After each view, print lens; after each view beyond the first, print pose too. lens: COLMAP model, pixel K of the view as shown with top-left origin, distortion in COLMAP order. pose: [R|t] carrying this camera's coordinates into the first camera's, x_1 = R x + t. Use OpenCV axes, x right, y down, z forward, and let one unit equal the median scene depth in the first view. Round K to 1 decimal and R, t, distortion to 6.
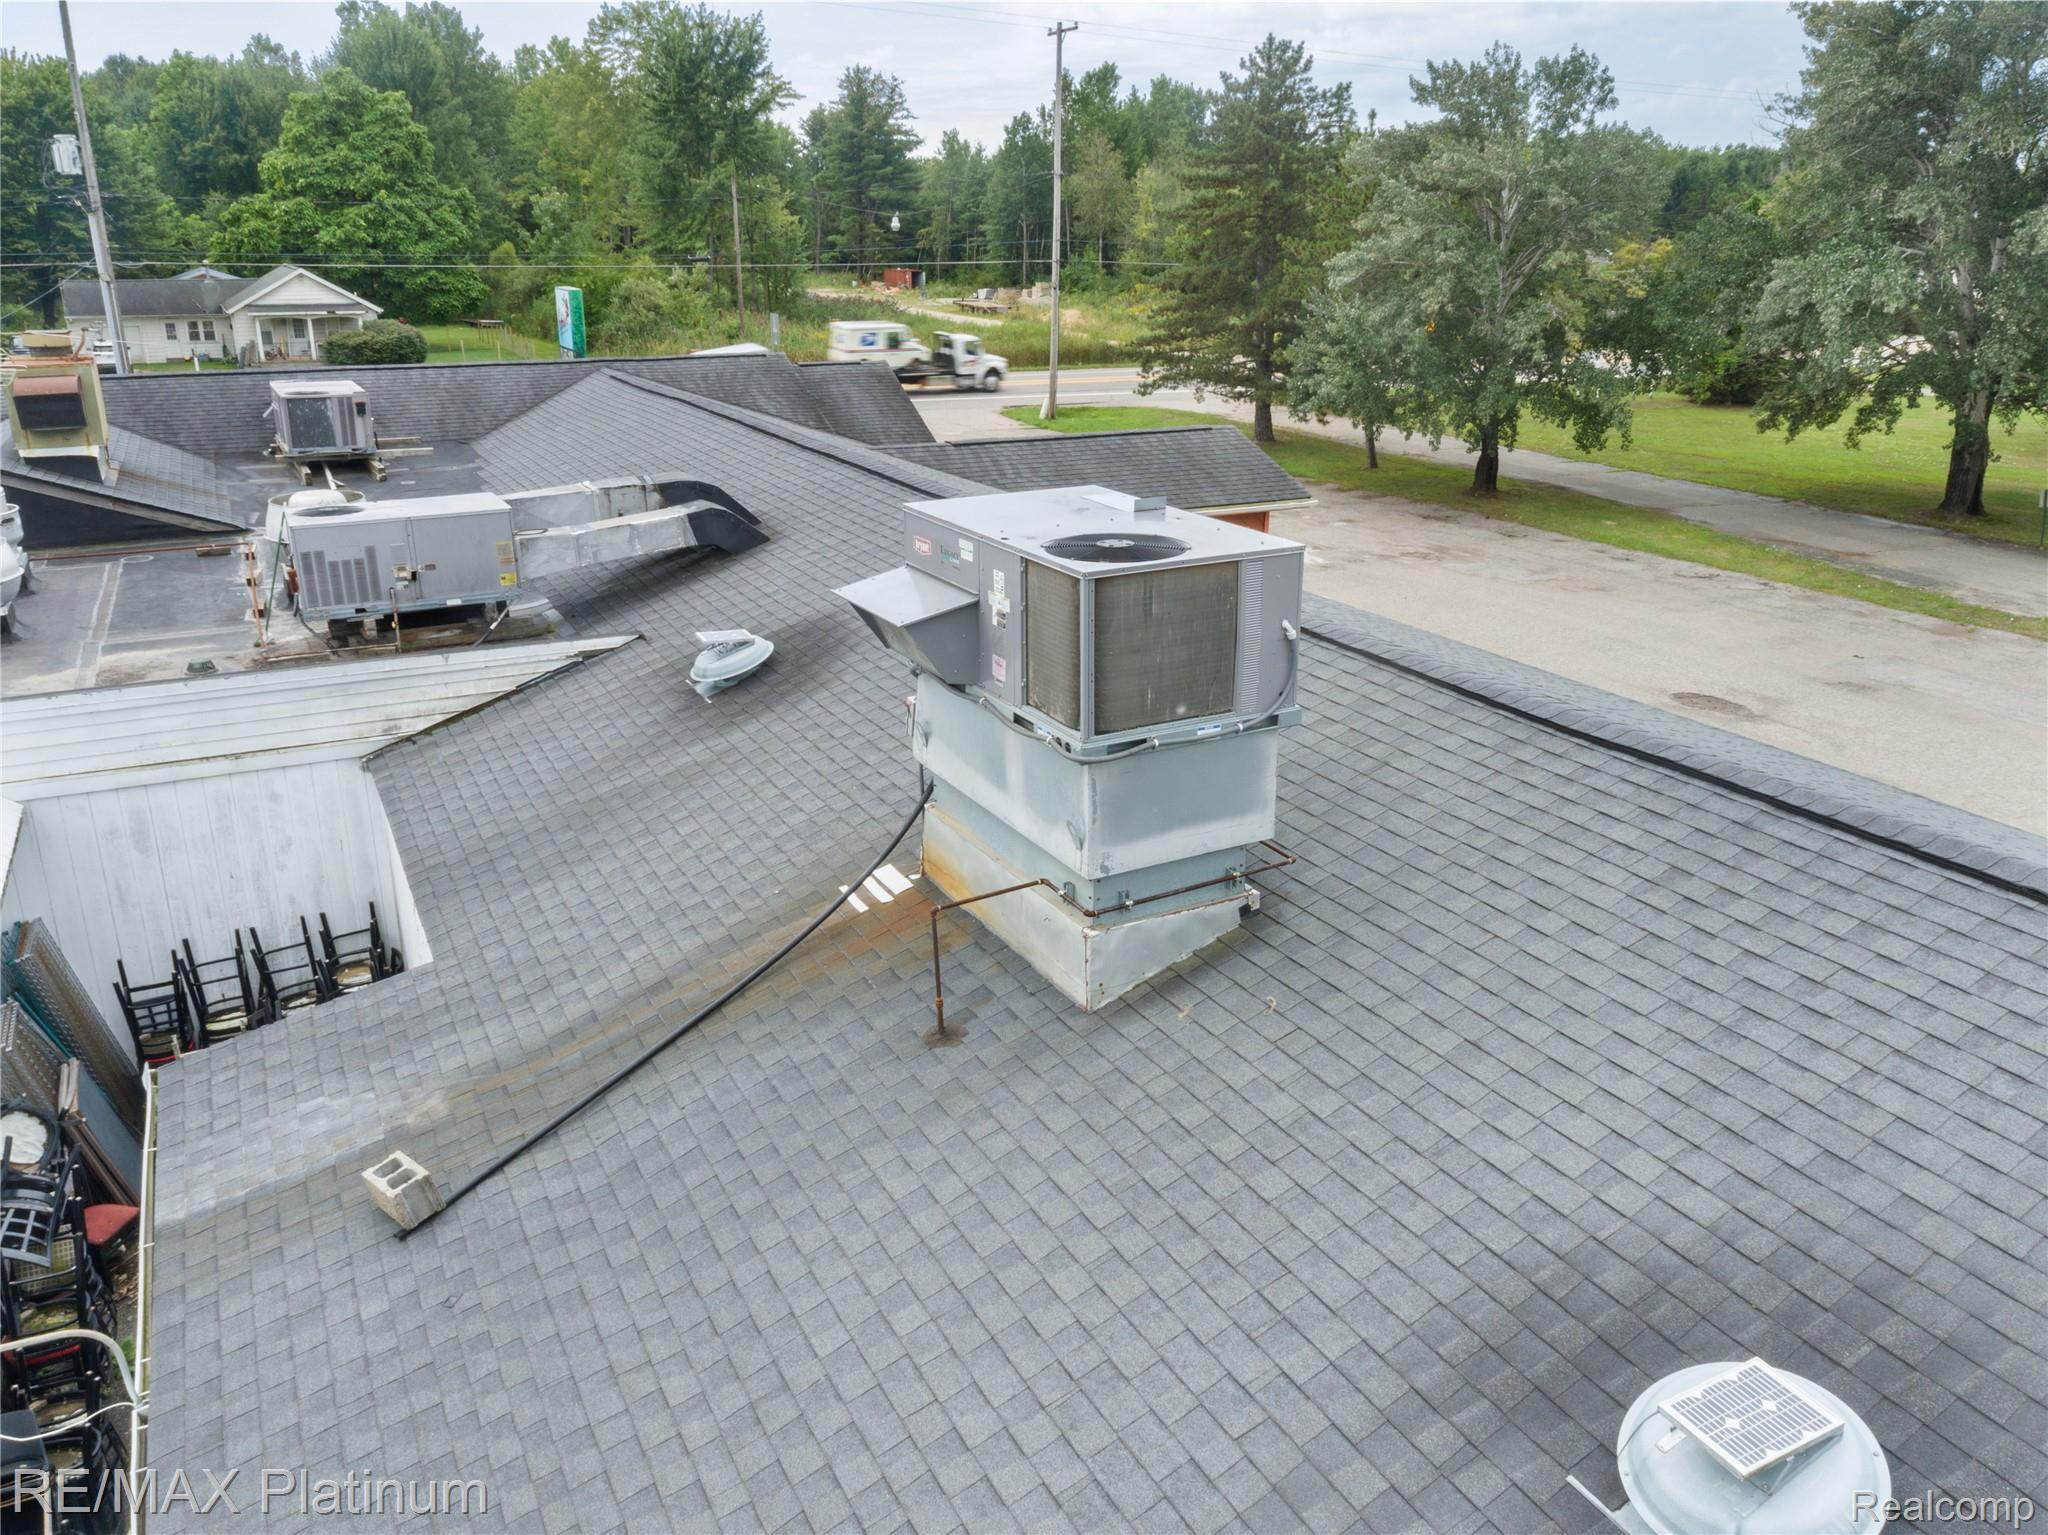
lens RADIAL K [[1554.7, 0, 1025.5], [0, 1554.7, 764.3], [0, 0, 1]] dist [-0.021861, 0.010960]
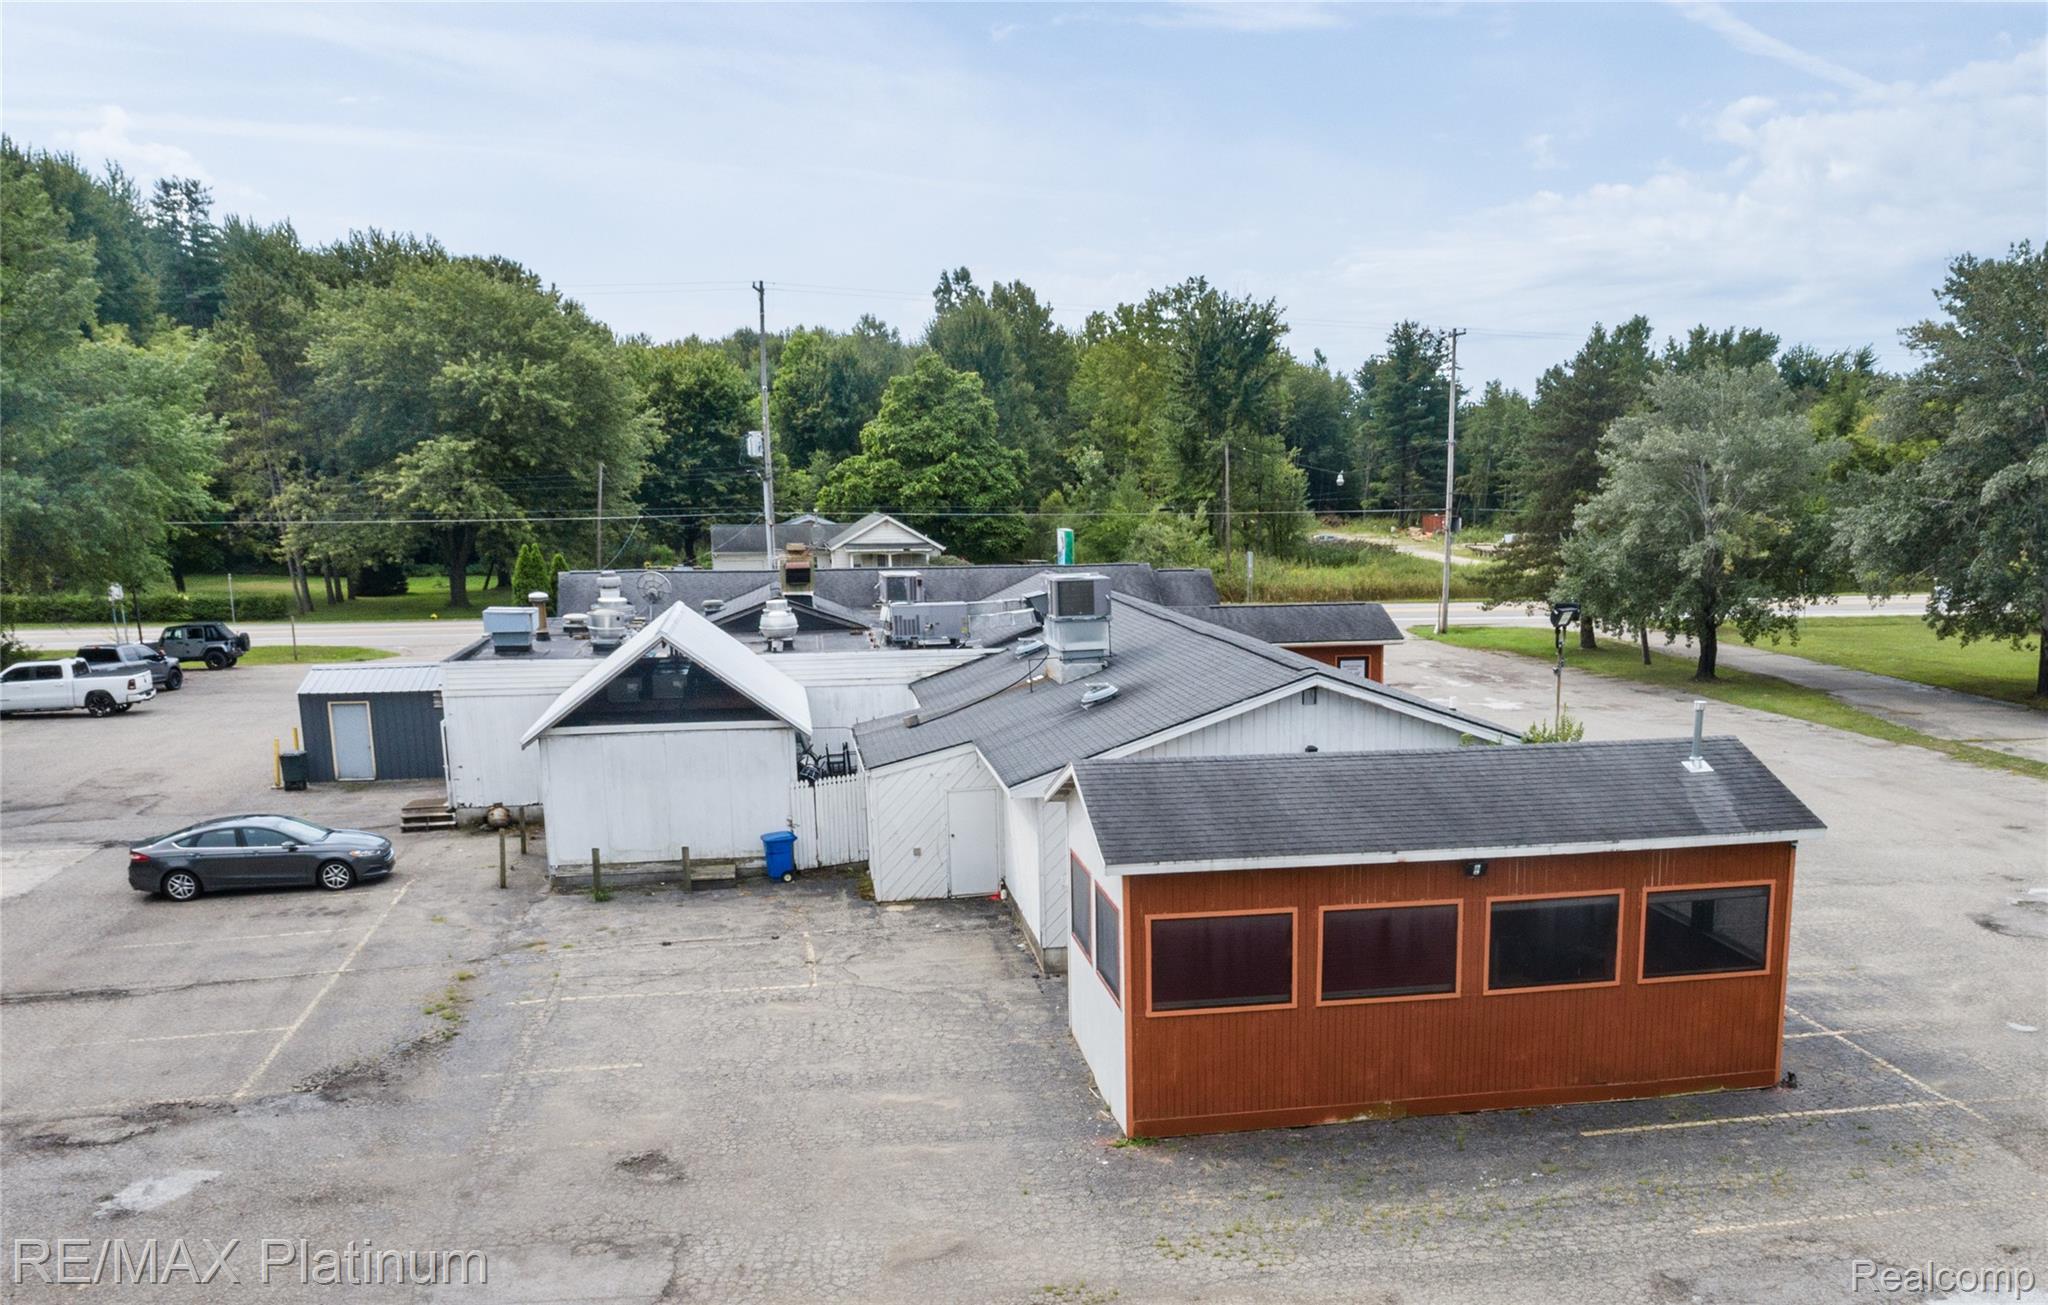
lens RADIAL K [[1820.0, 0, 1184.6], [0, 1820.0, 891.0], [0, 0, 1]] dist [-0.024984, 0.005902]
pose [[0.967467, 0.047392, -0.248518, 0.180642], [-0.073122, 0.992755, -0.095345, 0.129341], [0.242199, 0.110416, 0.963923, -0.407615]]
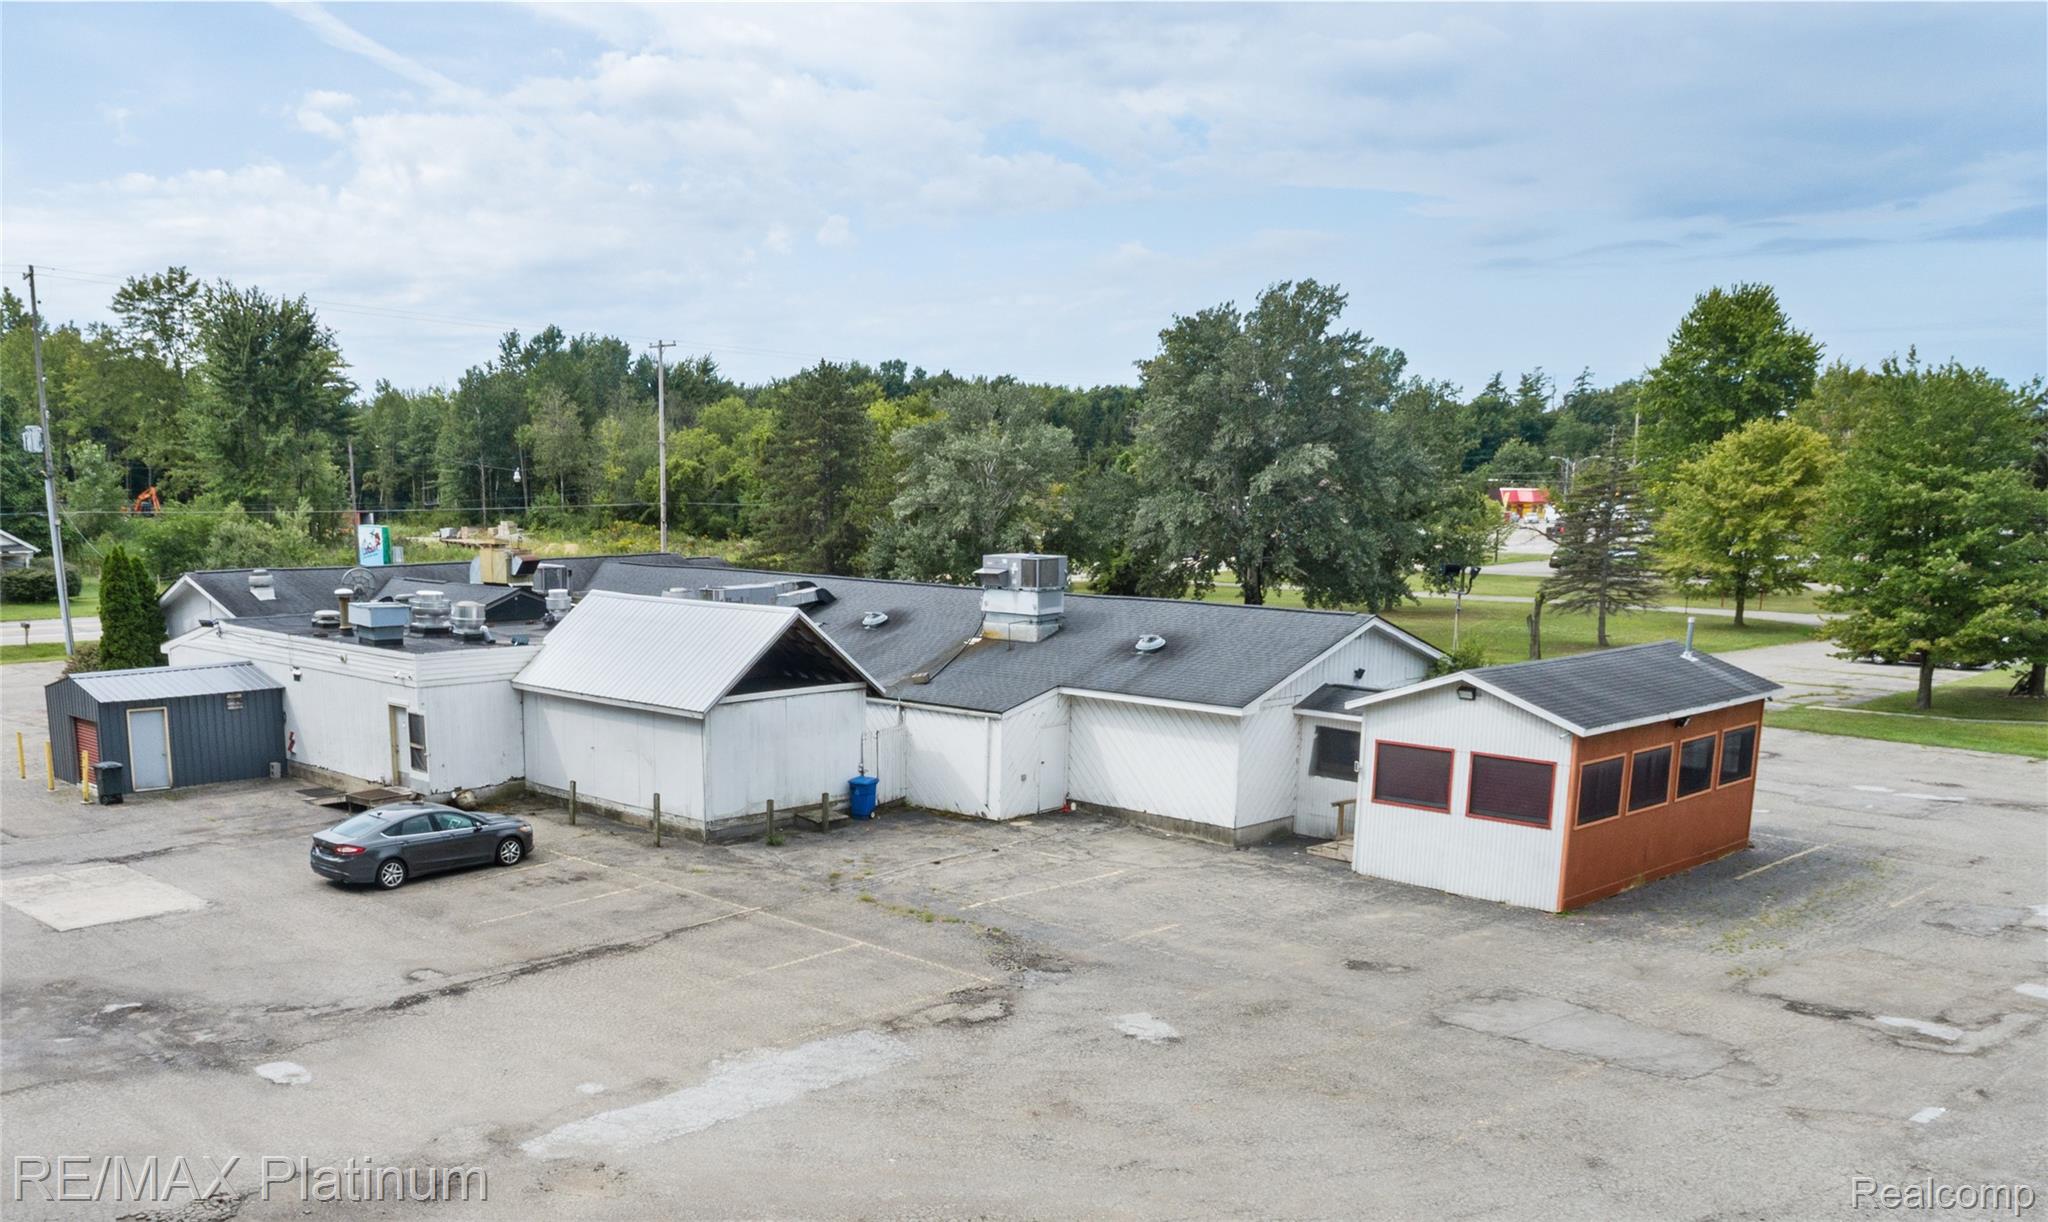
lens RADIAL K [[1805.1, 0, 847.2], [0, 1805.1, 897.0], [0, 0, 1]] dist [-0.022142, 0.012562]
pose [[0.962753, -0.068538, 0.261550, -0.251066], [0.093165, 0.992190, -0.082937, 0.163639], [-0.253823, 0.104215, 0.961620, -0.523339]]
